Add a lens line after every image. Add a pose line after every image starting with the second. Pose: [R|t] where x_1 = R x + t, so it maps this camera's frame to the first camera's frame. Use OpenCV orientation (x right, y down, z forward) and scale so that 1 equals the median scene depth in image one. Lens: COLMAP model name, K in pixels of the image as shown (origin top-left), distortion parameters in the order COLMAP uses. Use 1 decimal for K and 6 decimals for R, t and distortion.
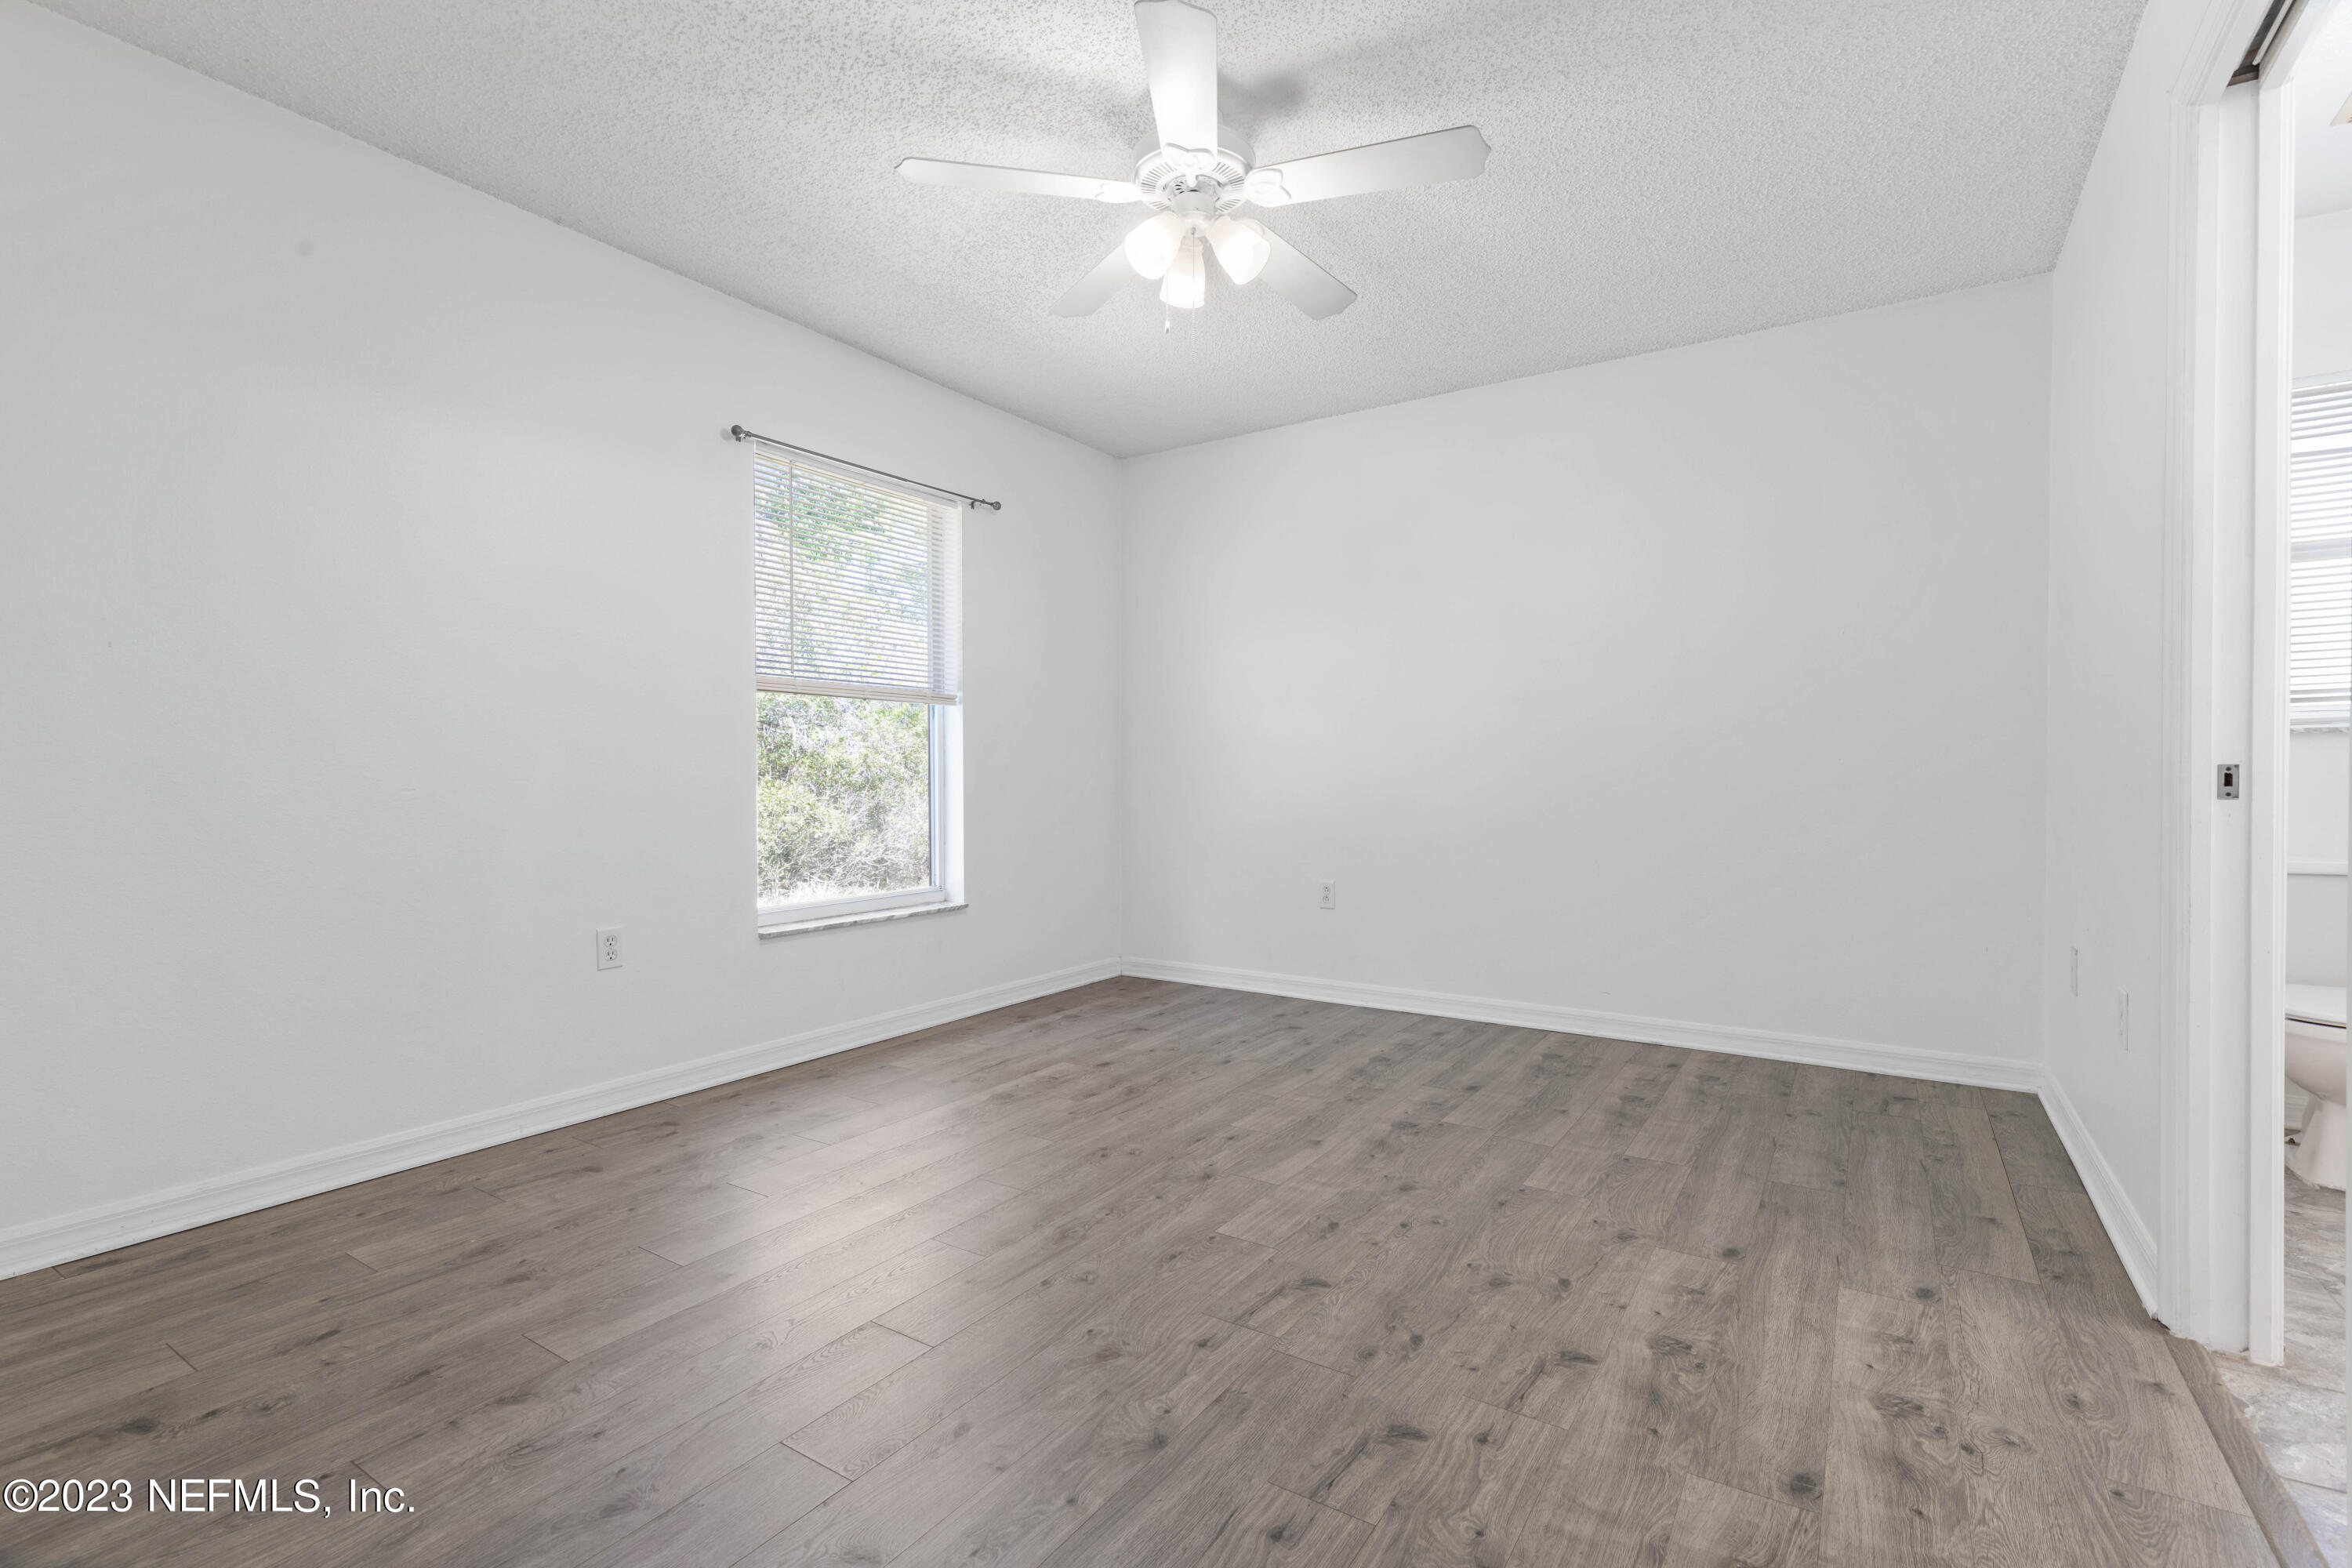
lens RADIAL K [[1072.9, 0, 1203.9], [0, 1072.9, 776.5], [0, 0, 1]] dist [0.000550, -0.000380]
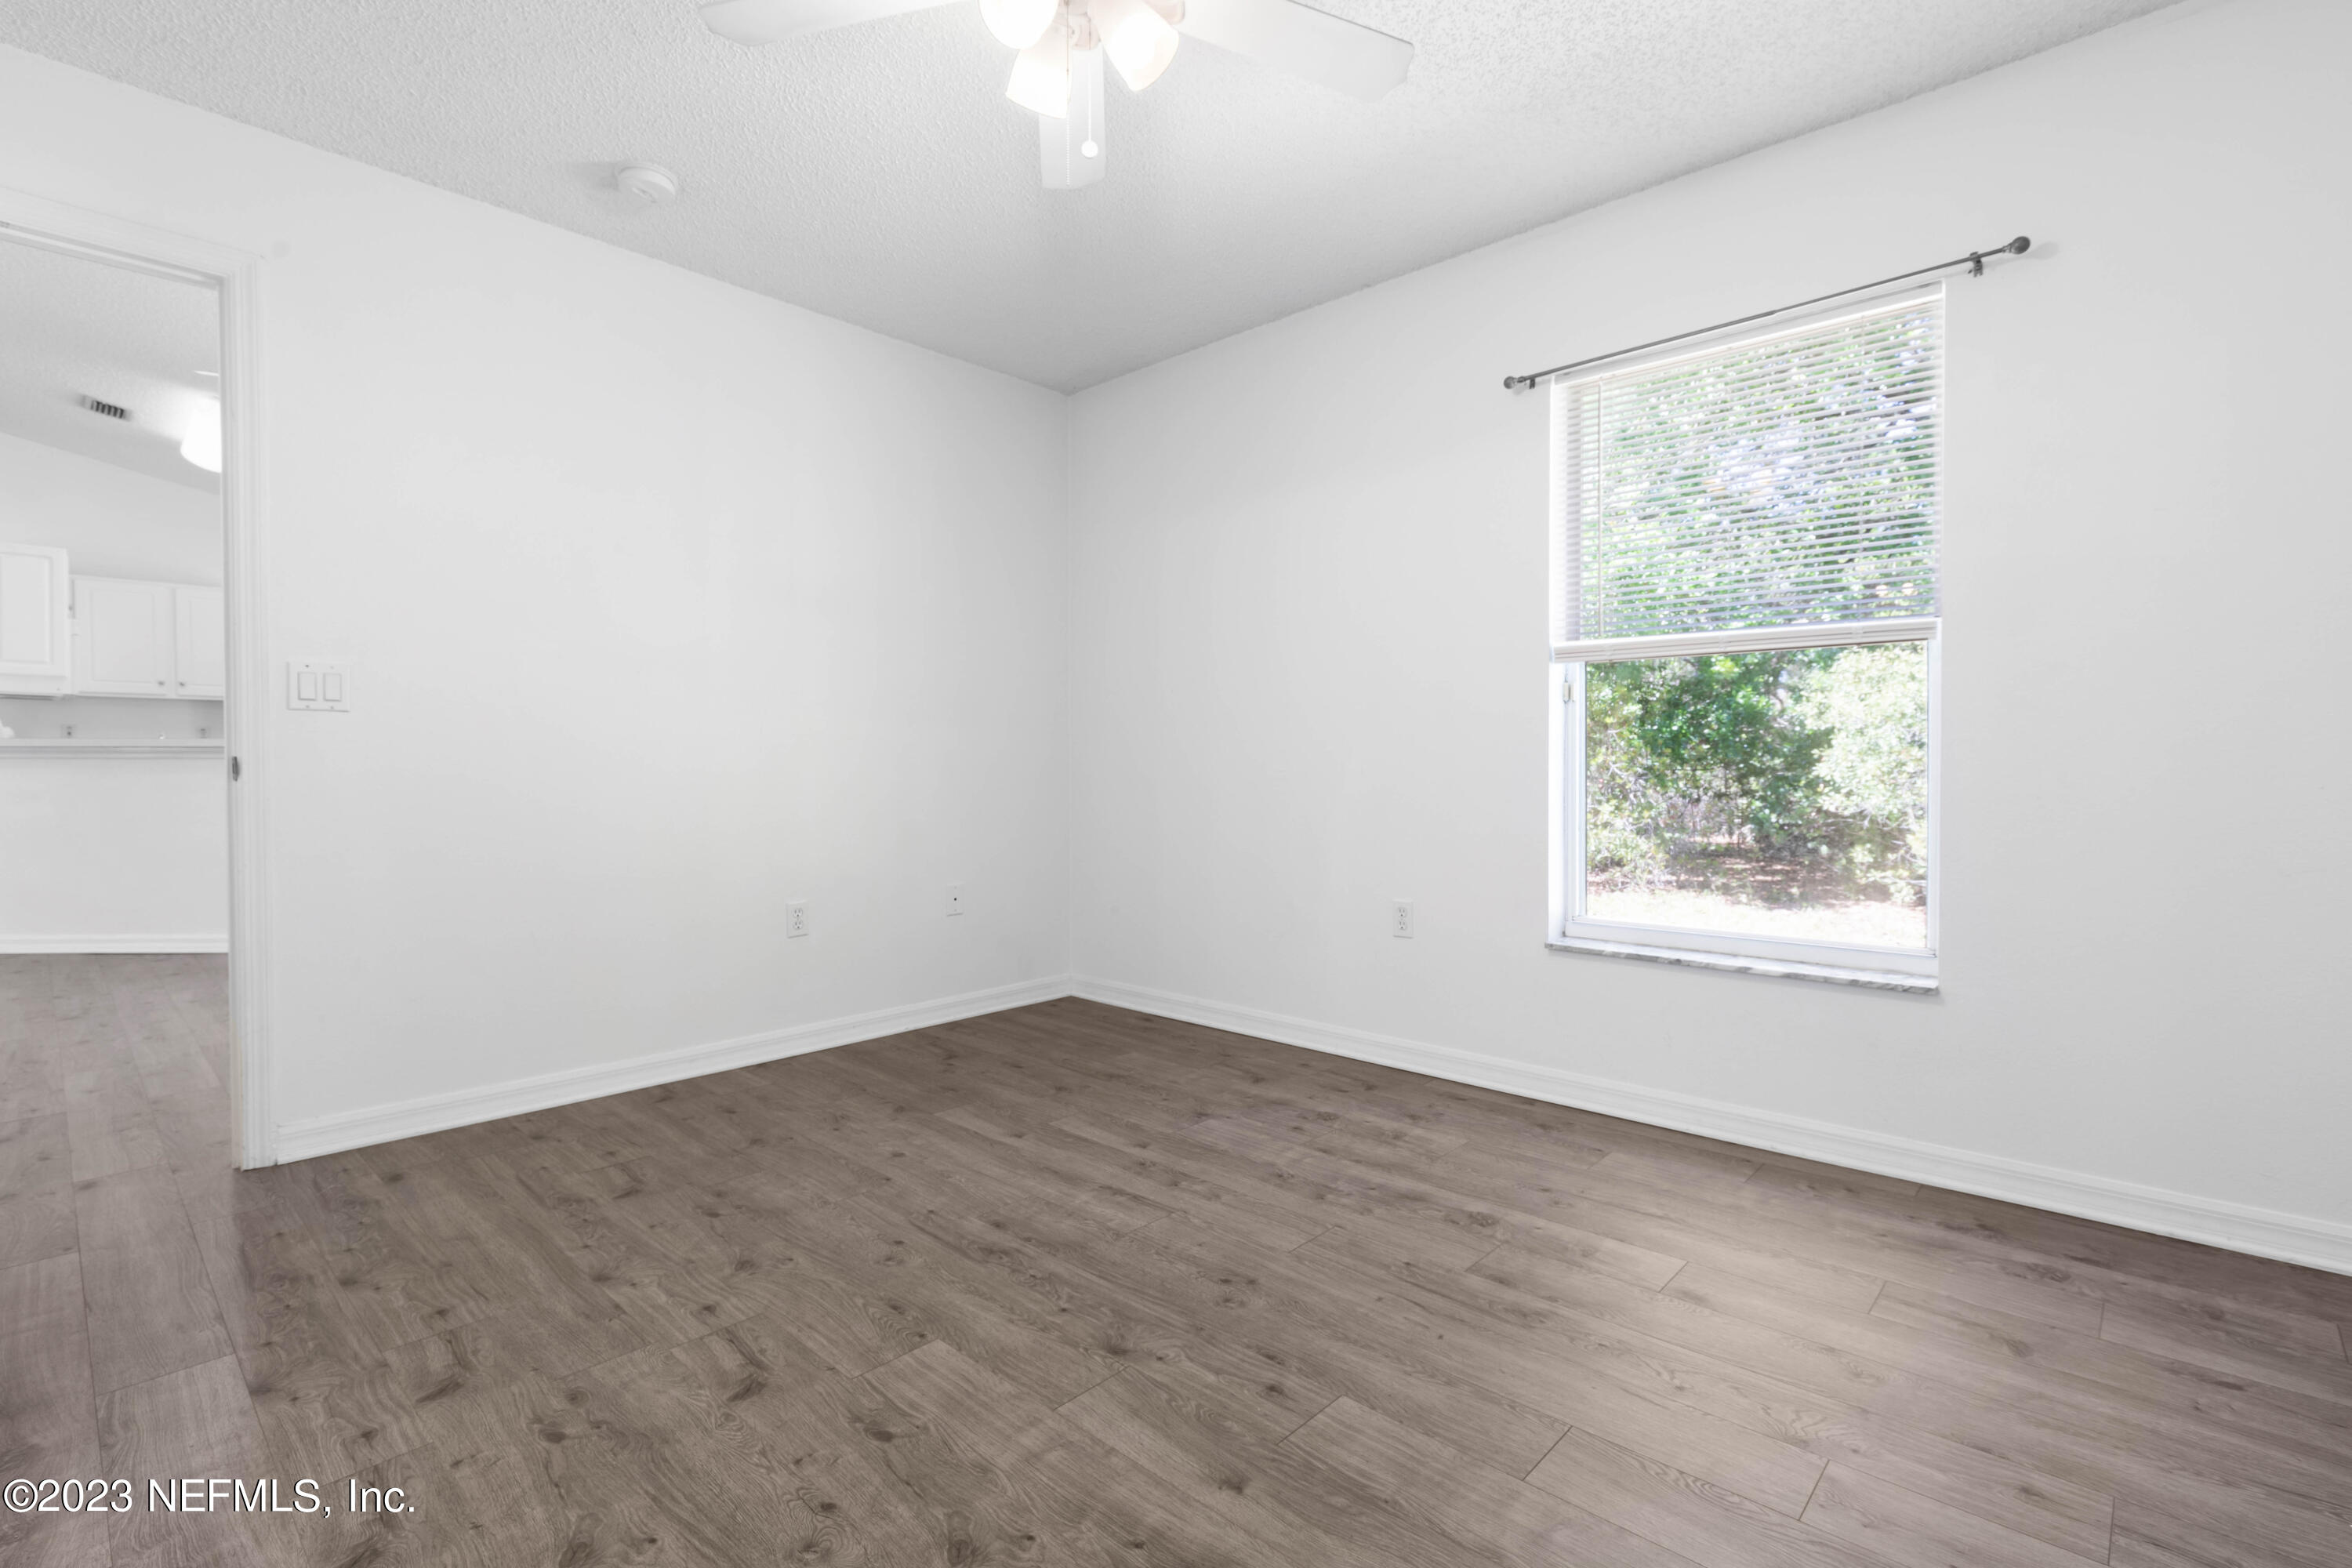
lens RADIAL K [[1072.9, 0, 1203.9], [0, 1072.9, 776.5], [0, 0, 1]] dist [0.000550, -0.000380]
pose [[-0.179378, 0.017794, -0.983619, 0.780711], [0.000248, 0.999837, 0.018042, -0.007144], [0.983780, 0.002993, -0.179353, 1.391221]]
